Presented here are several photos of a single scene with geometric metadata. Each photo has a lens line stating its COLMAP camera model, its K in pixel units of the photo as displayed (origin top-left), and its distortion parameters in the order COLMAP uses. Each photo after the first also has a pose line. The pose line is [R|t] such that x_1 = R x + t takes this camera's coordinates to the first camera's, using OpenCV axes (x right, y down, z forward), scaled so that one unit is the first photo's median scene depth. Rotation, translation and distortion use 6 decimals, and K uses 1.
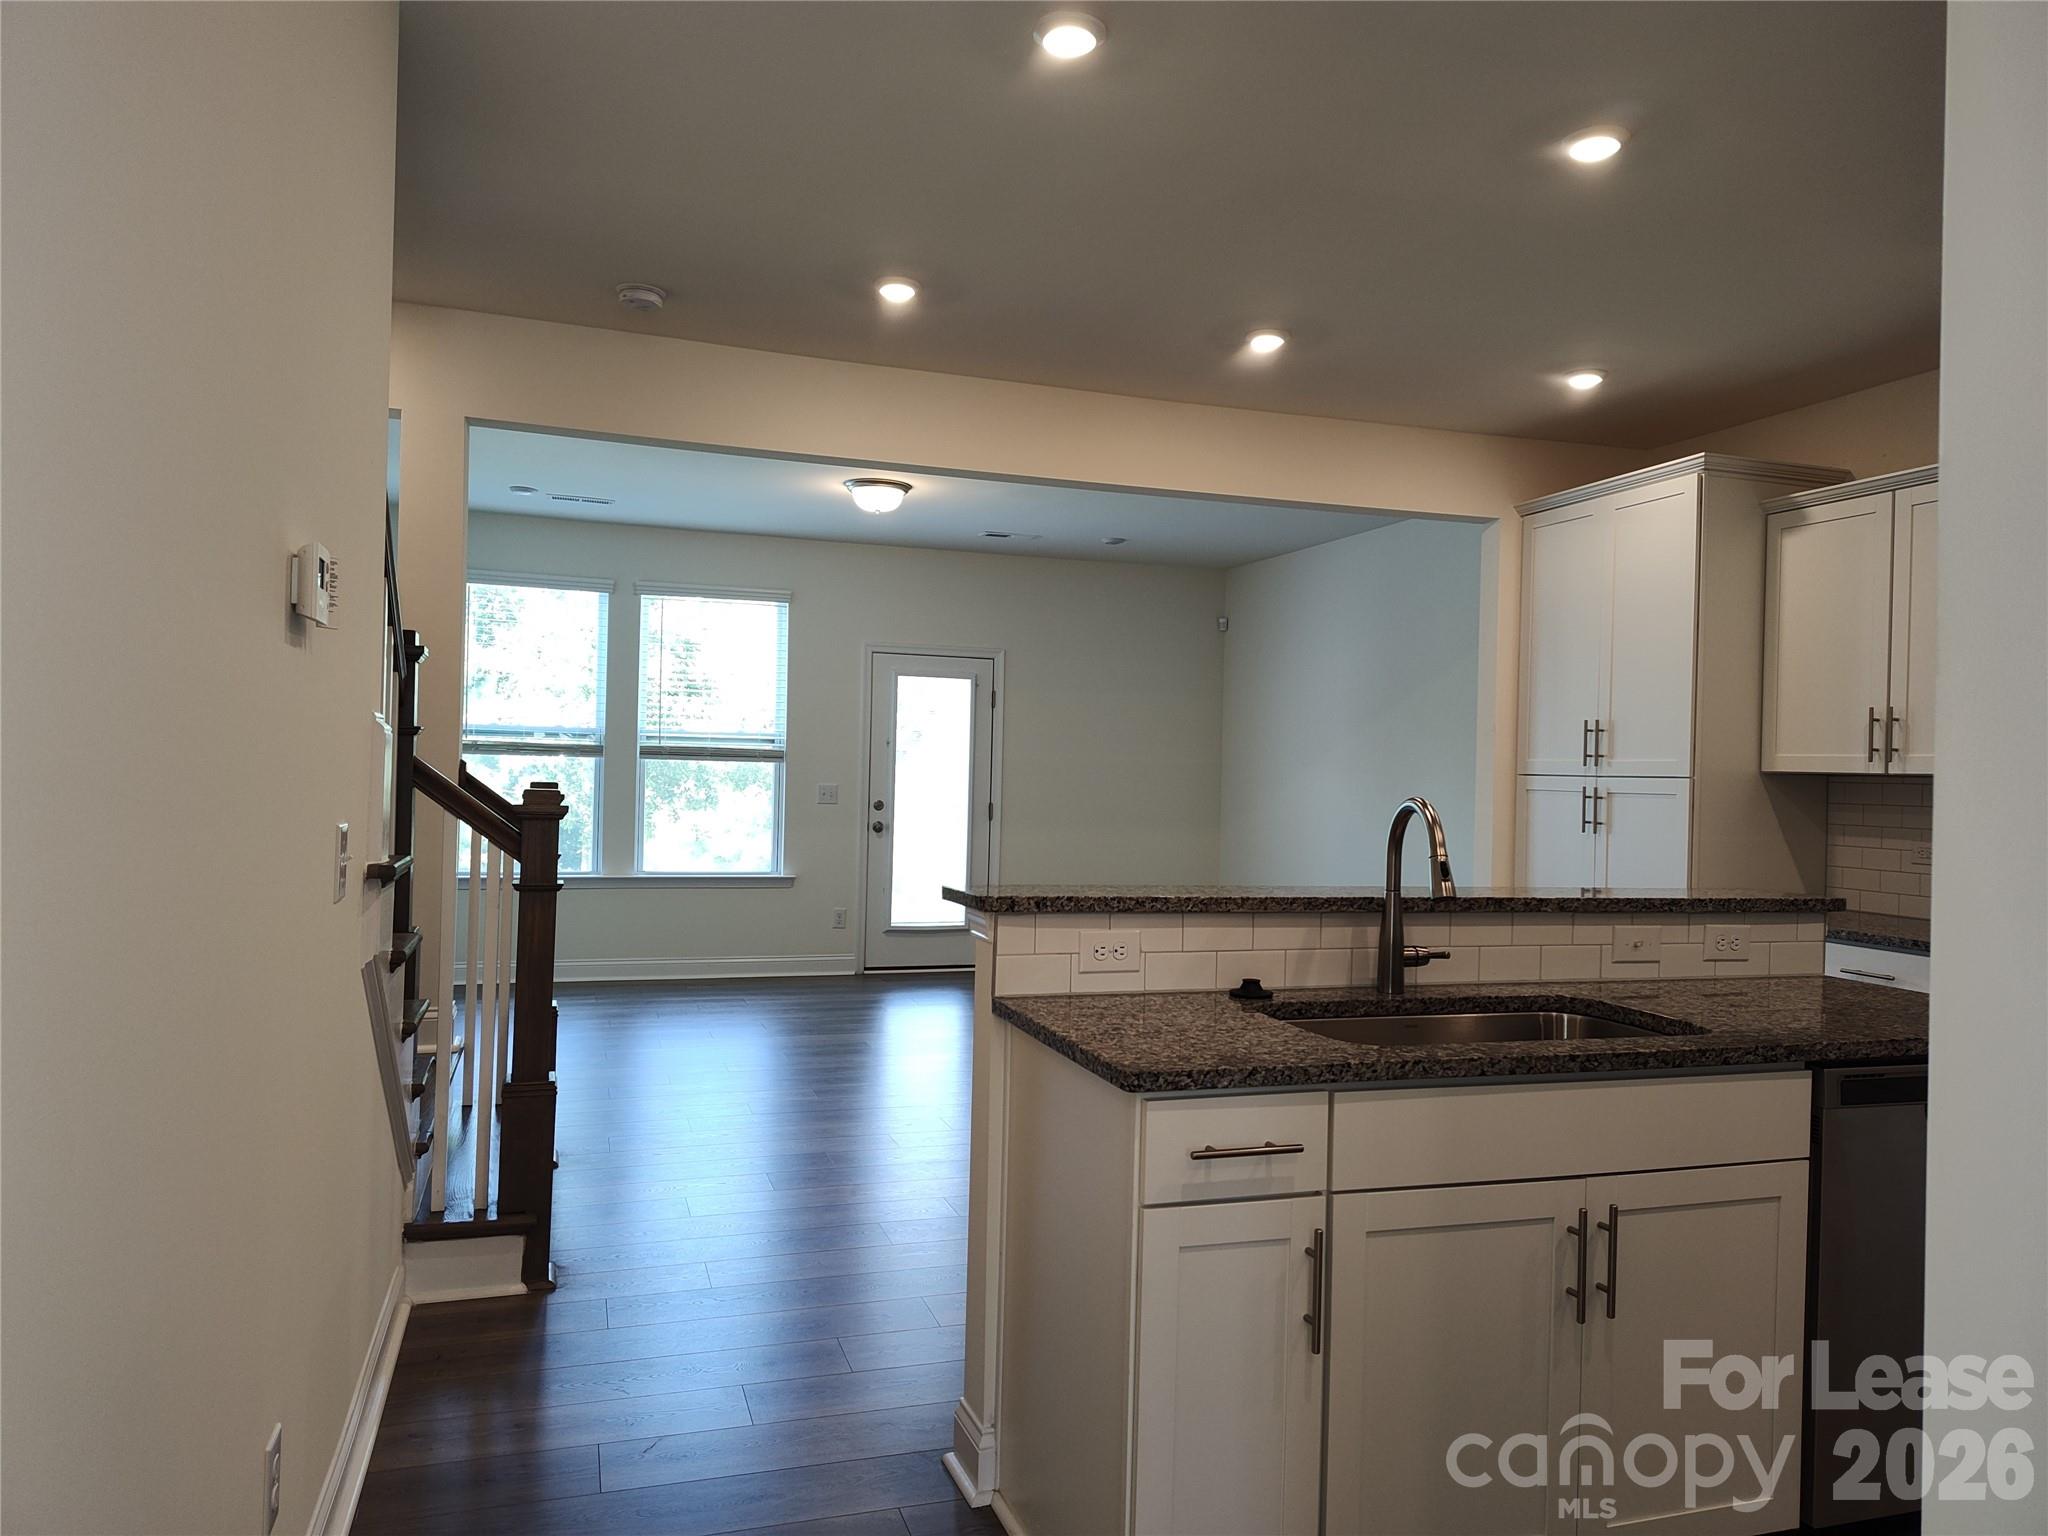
lens RADIAL K [[1386.3, 0, 1026.9], [0, 1386.3, 762.1], [0, 0, 1]] dist [0.052103, -0.053450]
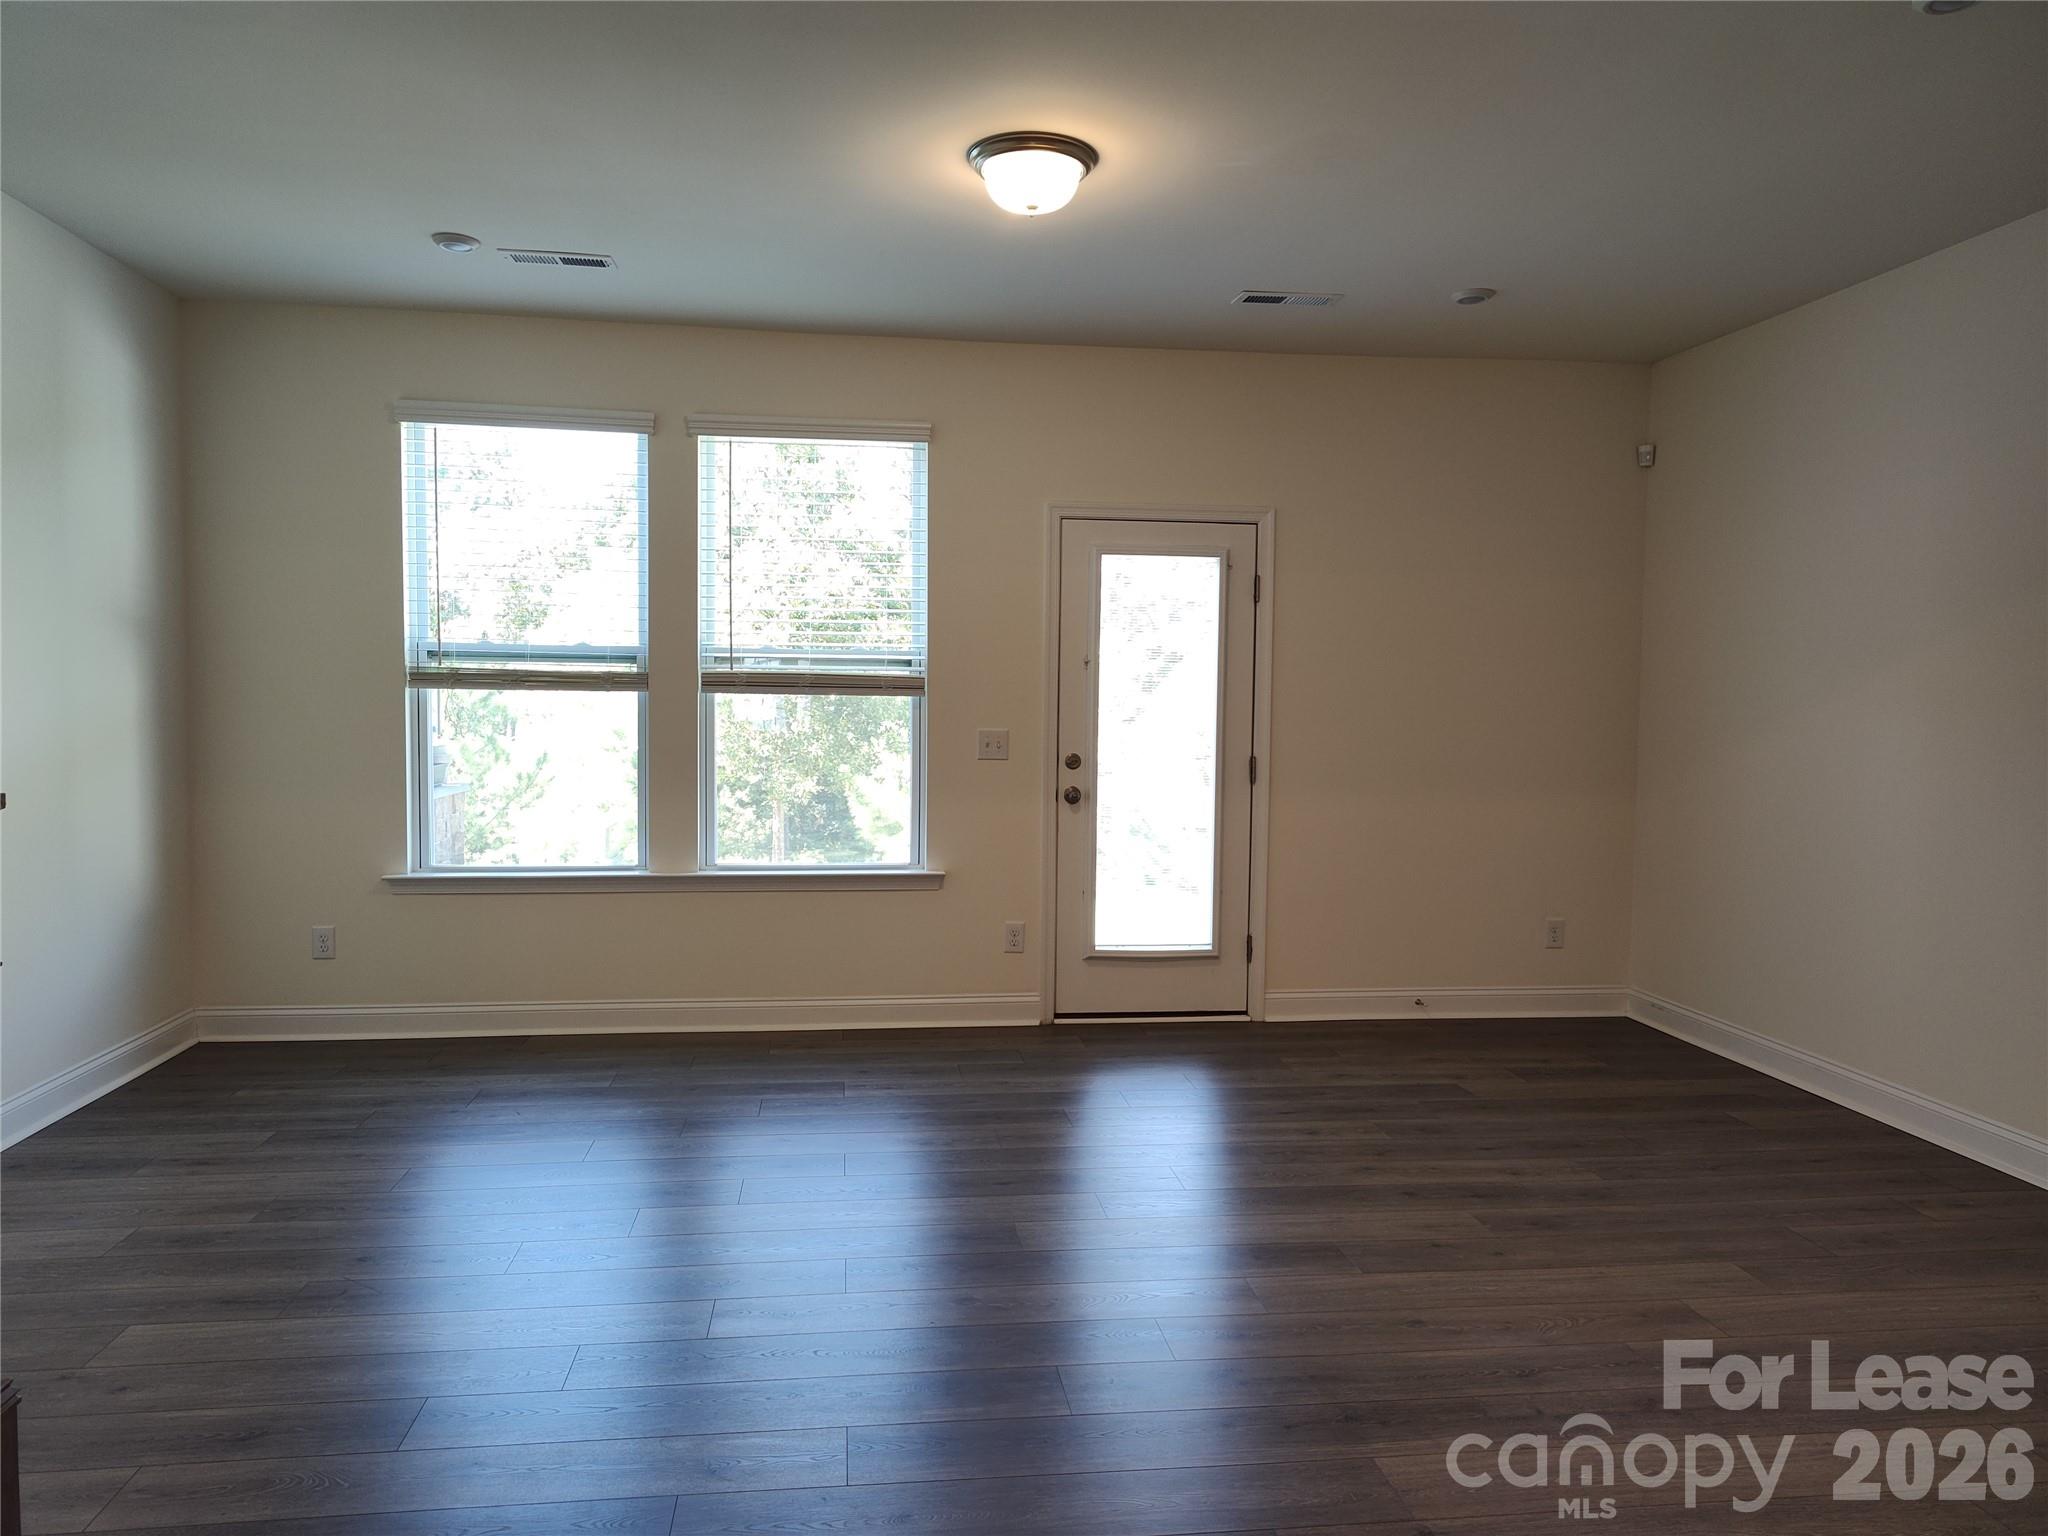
lens RADIAL K [[1386.3, 0, 1018.5], [0, 1386.3, 771.2], [0, 0, 1]] dist [0.052103, -0.053450]
pose [[0.981621, -0.002884, -0.190820, -0.013380], [0.013613, 0.998397, 0.054938, 0.000691], [0.190356, -0.056526, 0.980086, 0.476169]]
